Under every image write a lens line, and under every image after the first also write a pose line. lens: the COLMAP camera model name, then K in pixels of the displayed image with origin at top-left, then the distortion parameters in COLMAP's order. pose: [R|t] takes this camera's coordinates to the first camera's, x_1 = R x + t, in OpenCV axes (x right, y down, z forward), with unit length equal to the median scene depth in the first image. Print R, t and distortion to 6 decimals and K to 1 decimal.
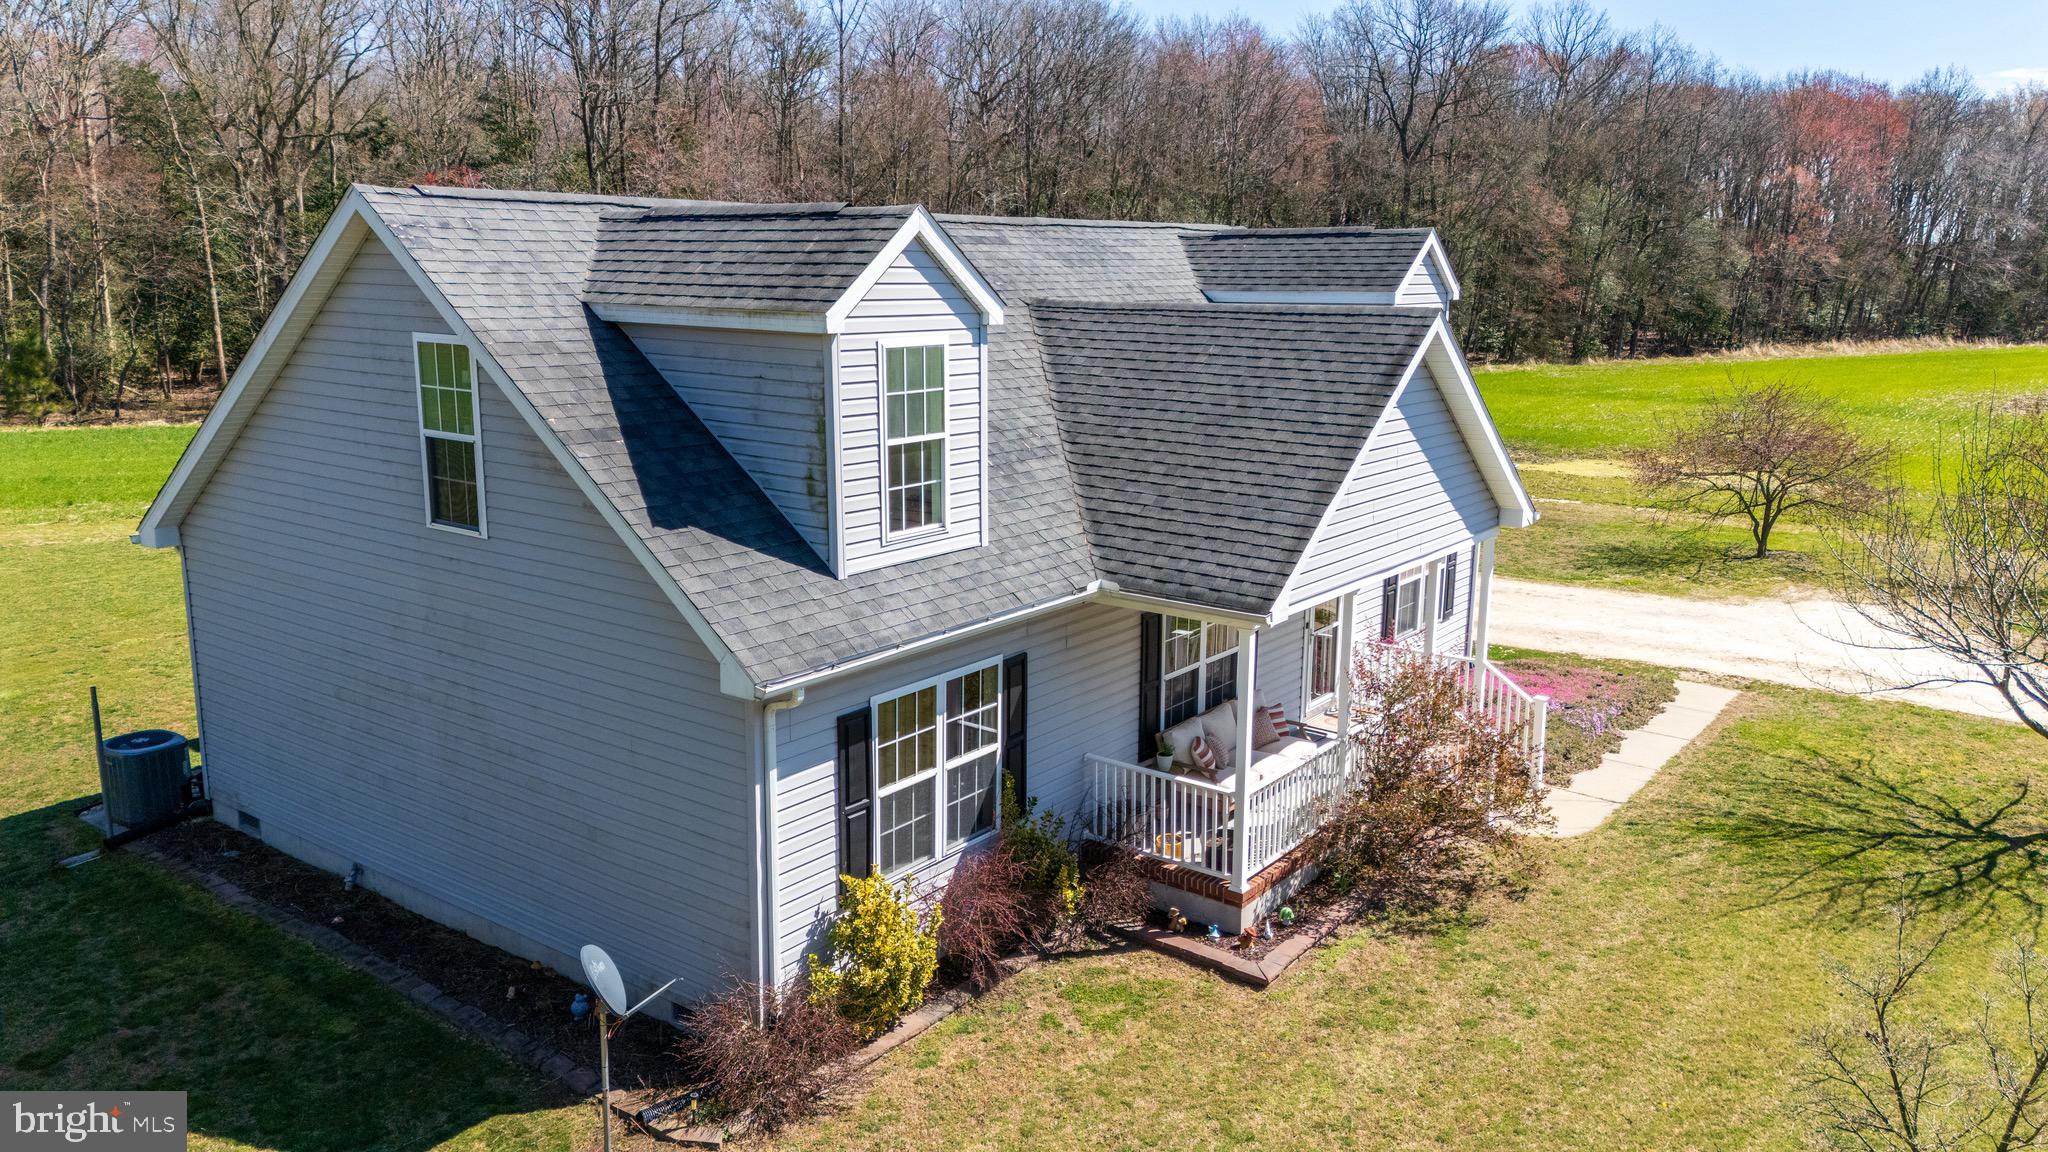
lens RADIAL K [[1522.6, 0, 1023.3], [0, 1522.6, 571.6], [0, 0, 1]] dist [0.019165, -0.016640]
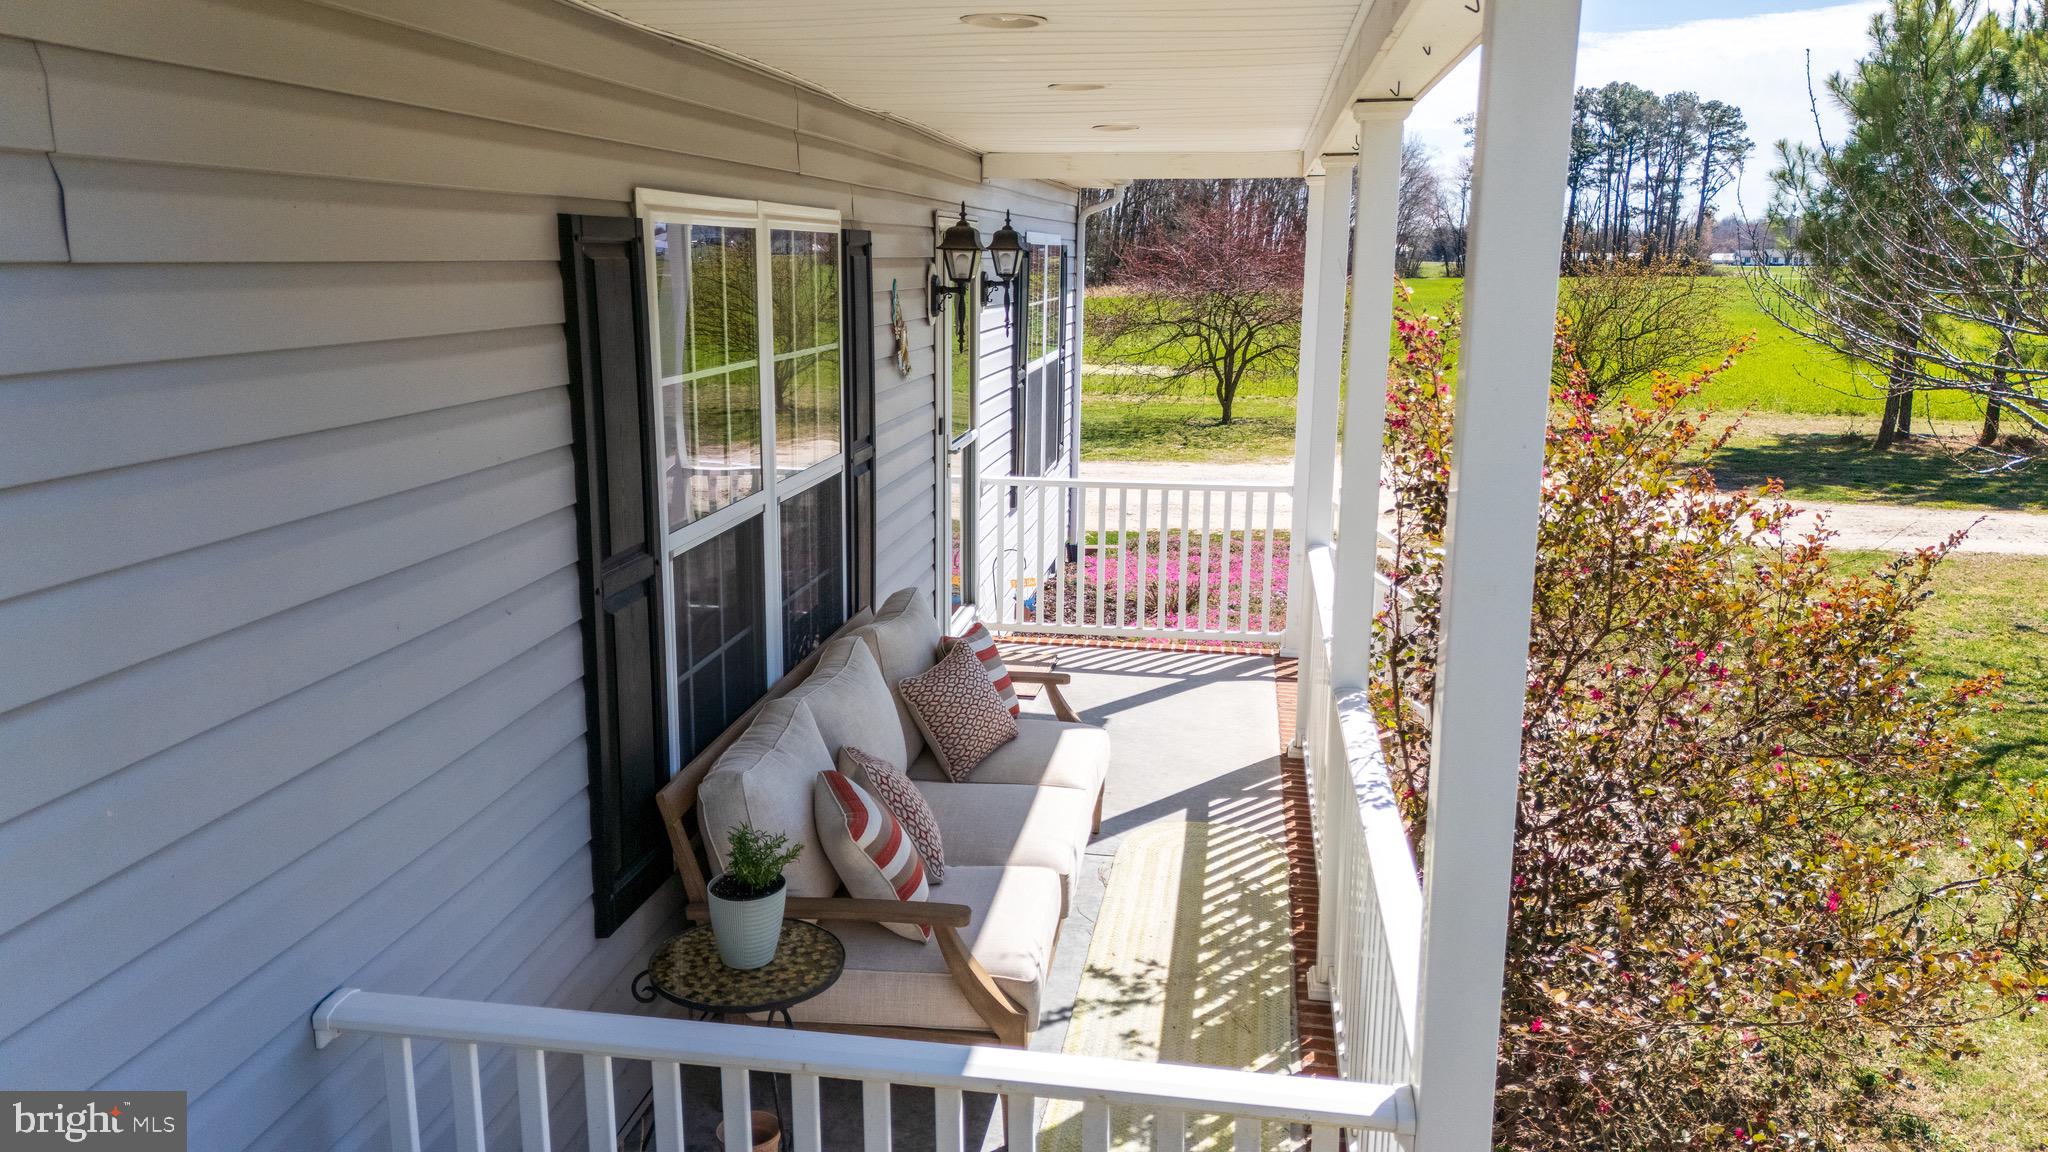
lens RADIAL K [[1522.6, 0, 1027.5], [0, 1522.6, 576.2], [0, 0, 1]] dist [0.019165, -0.016640]
pose [[0.879372, -0.099666, 0.465586, 0.033925], [0.094700, 0.994921, 0.034116, 0.072476], [-0.466622, 0.014090, 0.884345, 0.782541]]
